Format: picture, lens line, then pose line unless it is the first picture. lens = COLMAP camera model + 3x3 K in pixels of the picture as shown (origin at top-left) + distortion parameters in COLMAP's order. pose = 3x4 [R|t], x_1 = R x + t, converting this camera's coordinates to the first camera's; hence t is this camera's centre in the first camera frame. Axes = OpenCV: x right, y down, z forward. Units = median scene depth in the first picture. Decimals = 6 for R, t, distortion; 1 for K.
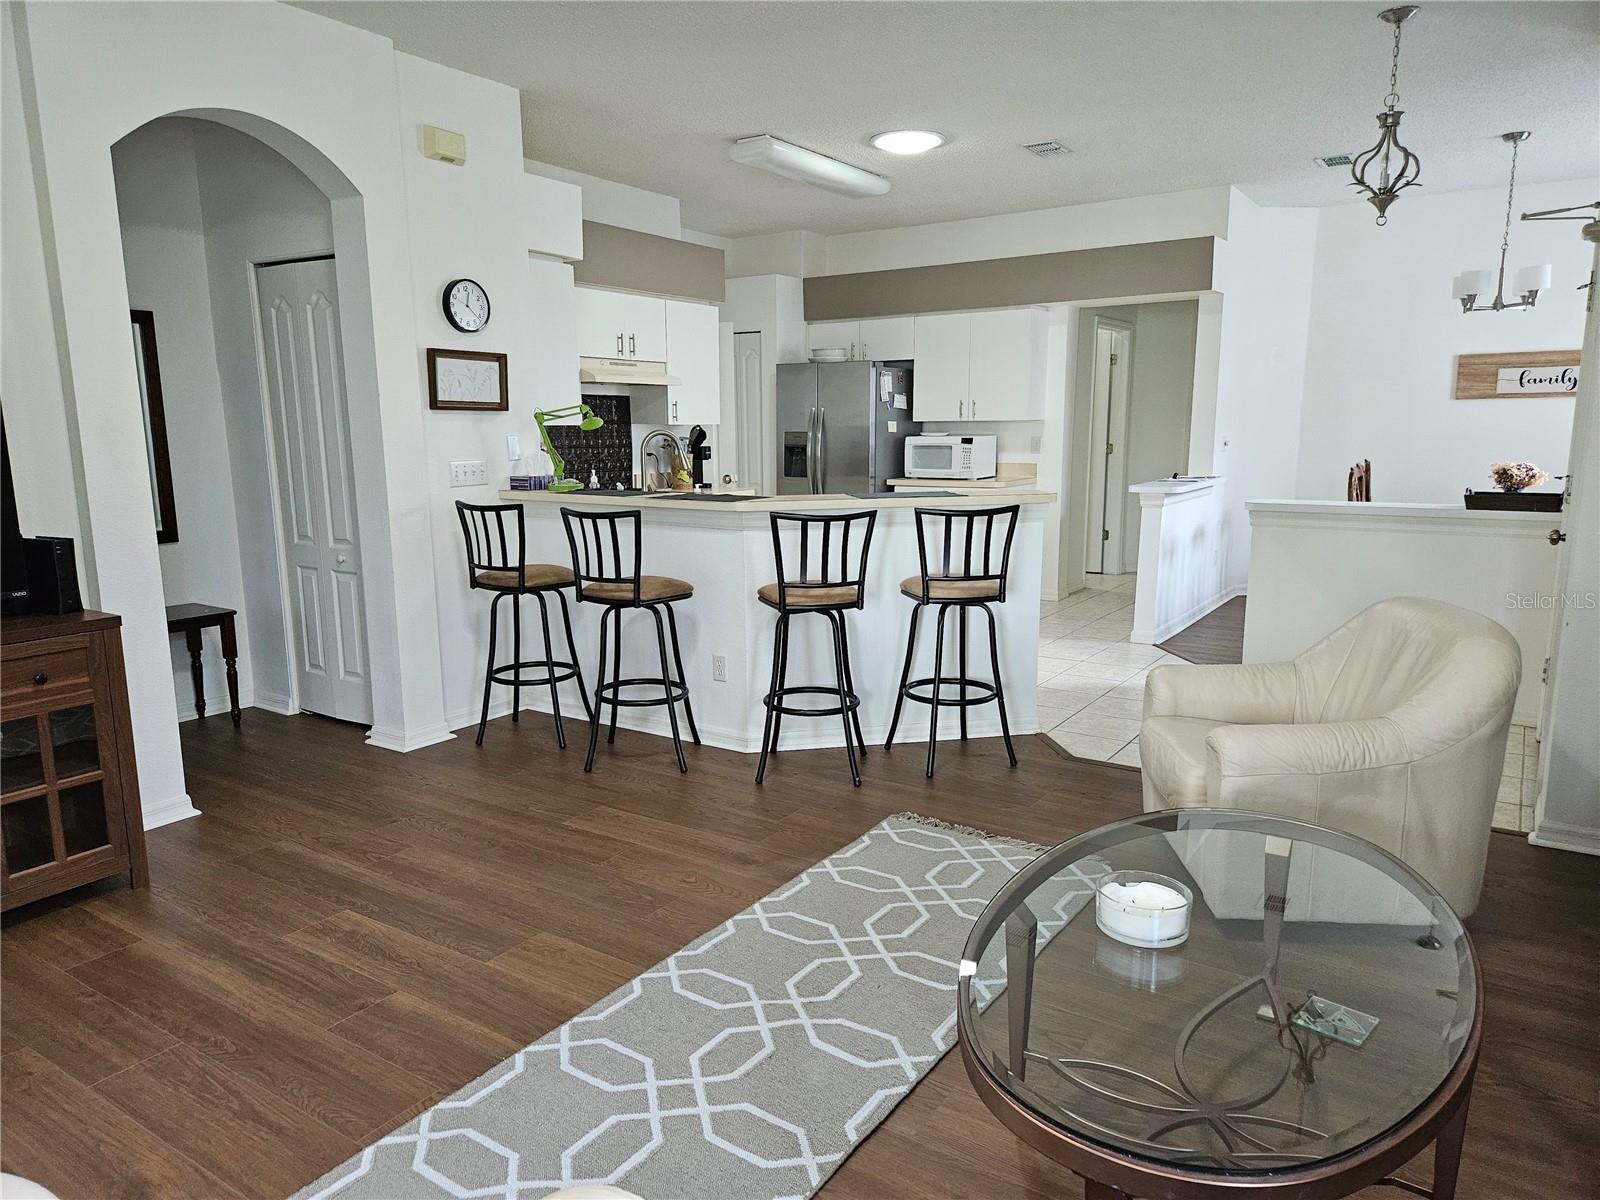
lens RADIAL K [[1066.4, 0, 800.0], [0, 1066.4, 607.5], [0, 0, 1]] dist [0.050351, -0.039671]
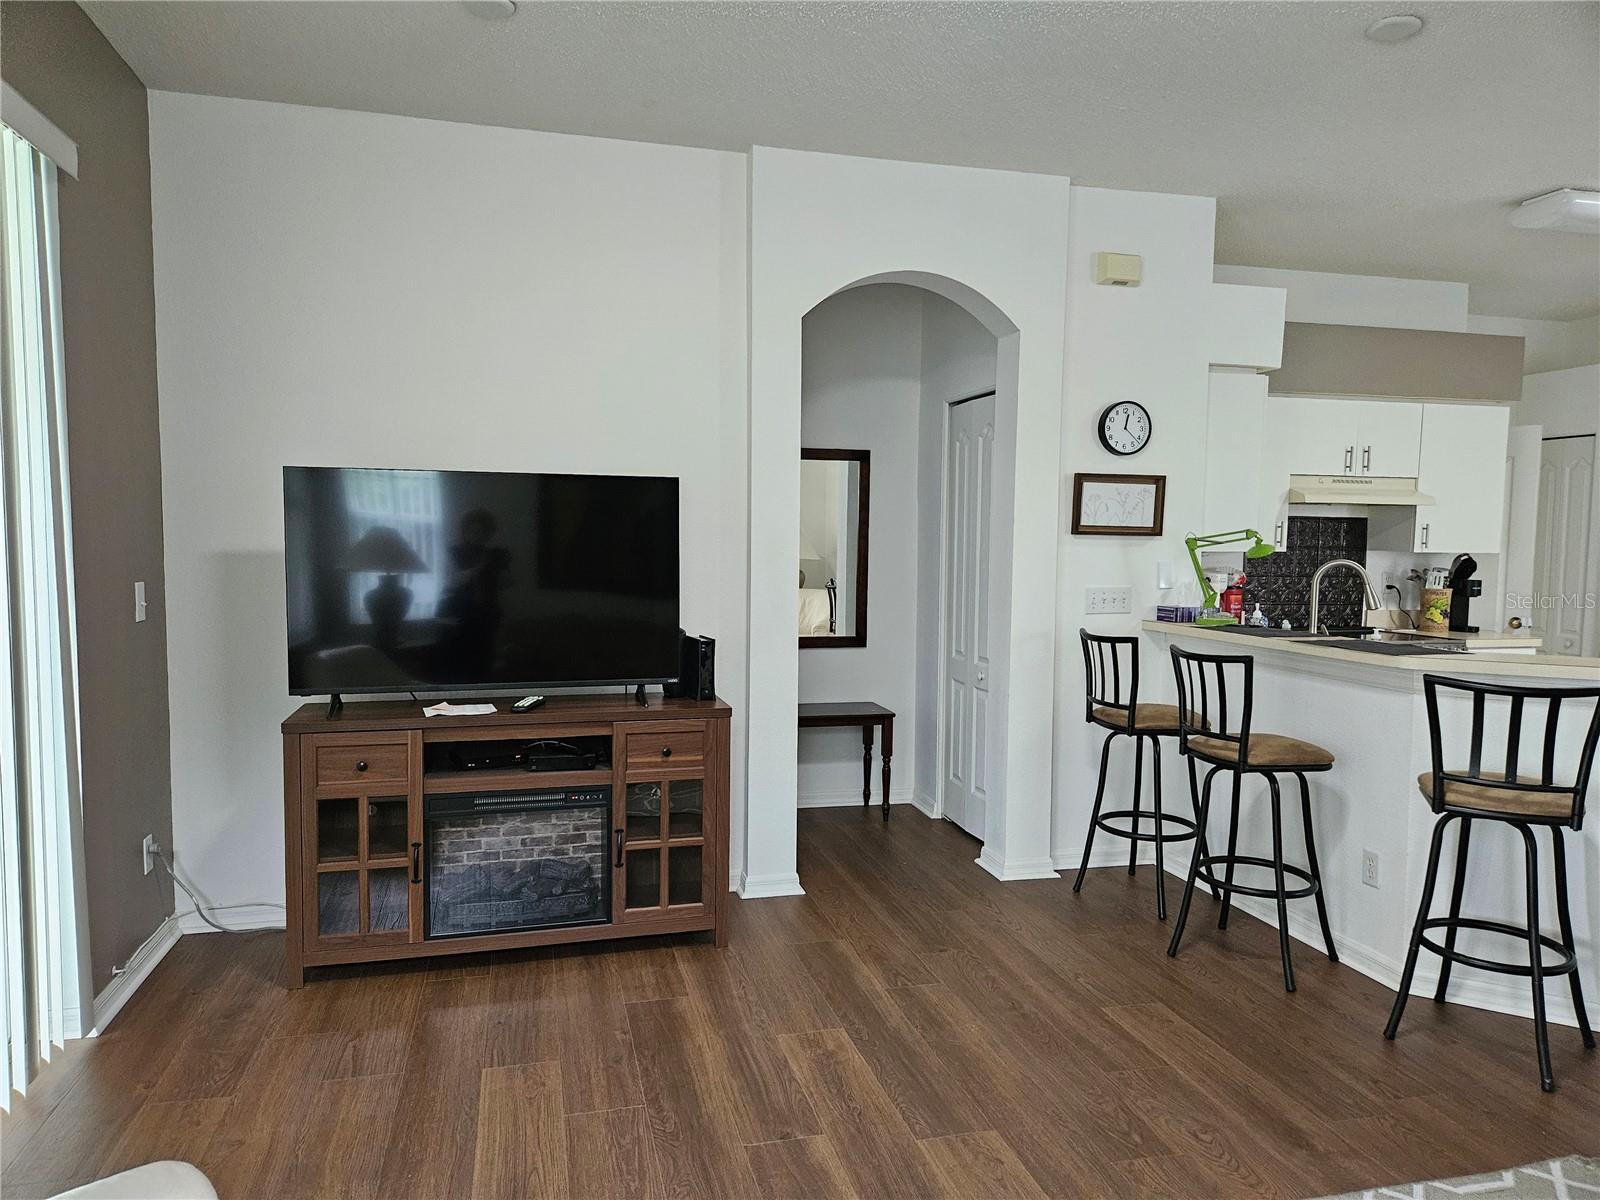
lens RADIAL K [[1066.4, 0, 782.8], [0, 1066.4, 608.0], [0, 0, 1]] dist [0.050351, -0.039671]
pose [[0.734026, 0.059345, -0.676524, 0.129987], [-0.132547, 0.989536, -0.057010, -0.028419], [0.666061, 0.131517, 0.734211, 0.122523]]
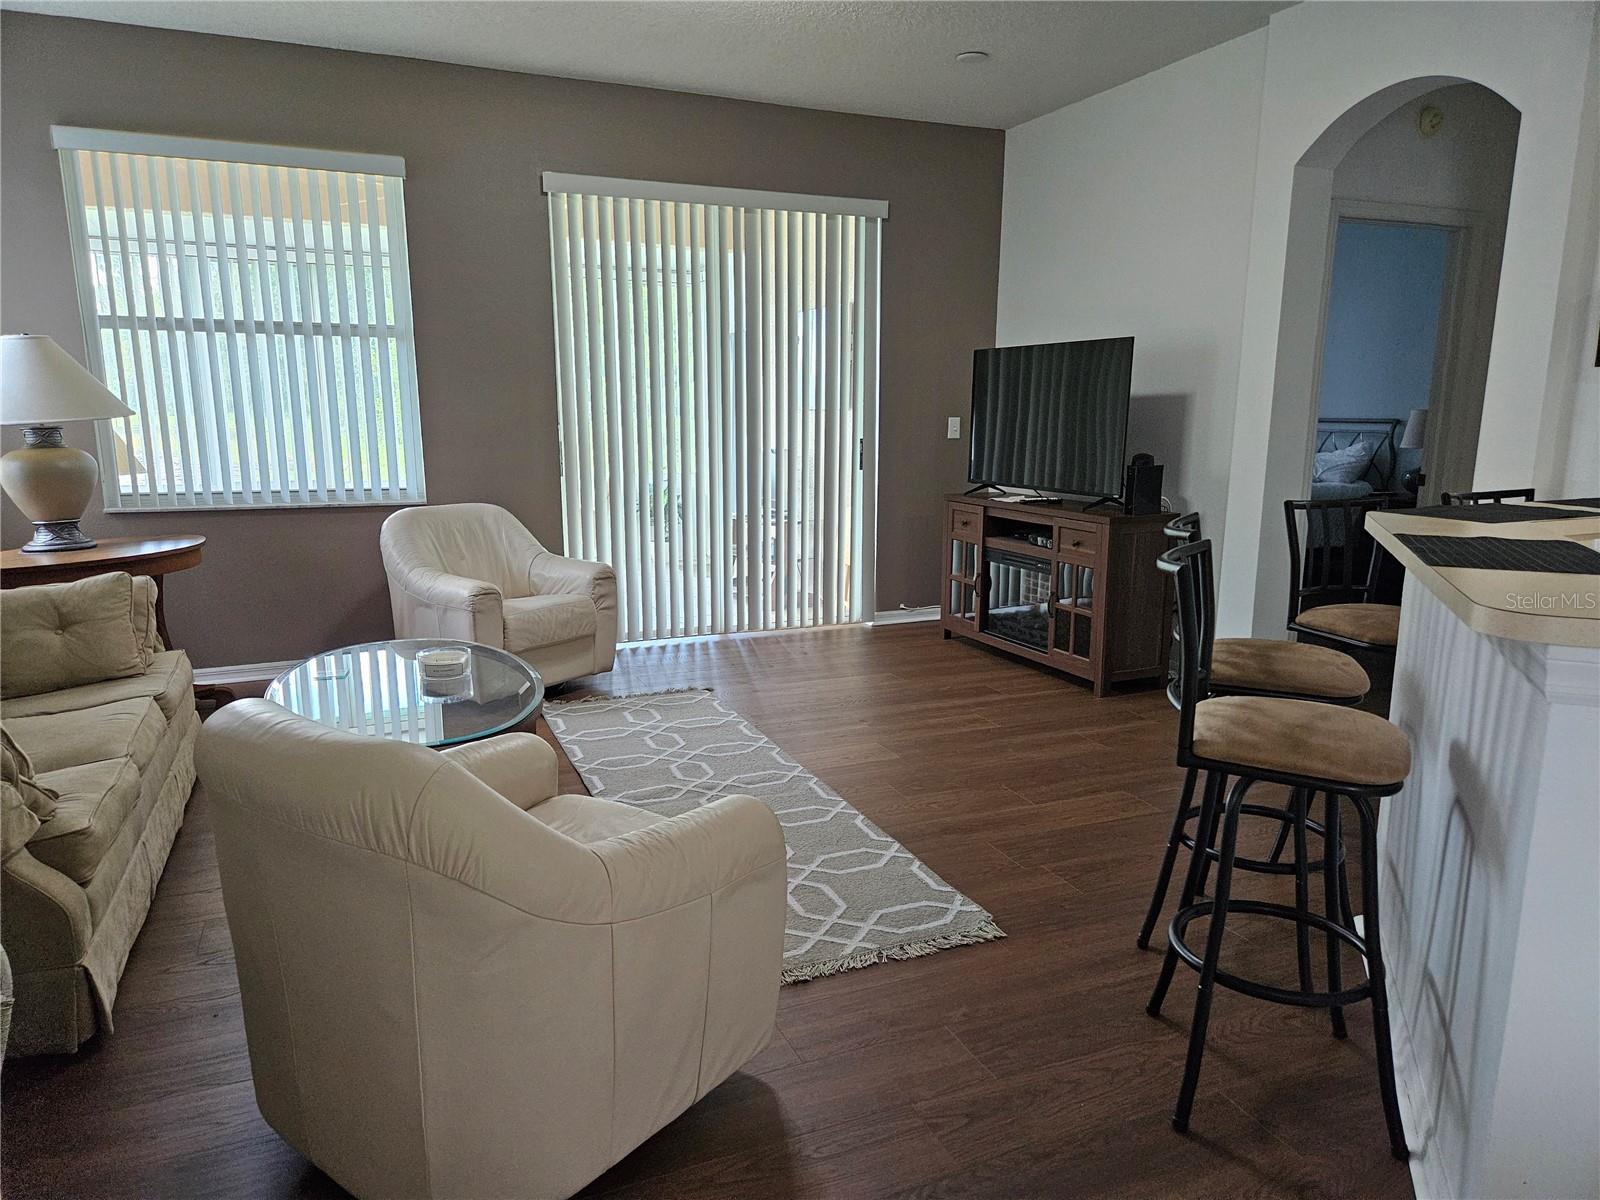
lens RADIAL K [[1066.4, 0, 795.6], [0, 1066.4, 611.9], [0, 0, 1]] dist [0.050351, -0.039671]
pose [[-0.547781, 0.170711, -0.819020, 0.611322], [-0.142343, 0.945670, 0.292312, -0.171451], [0.824424, 0.276704, -0.493721, 0.988939]]
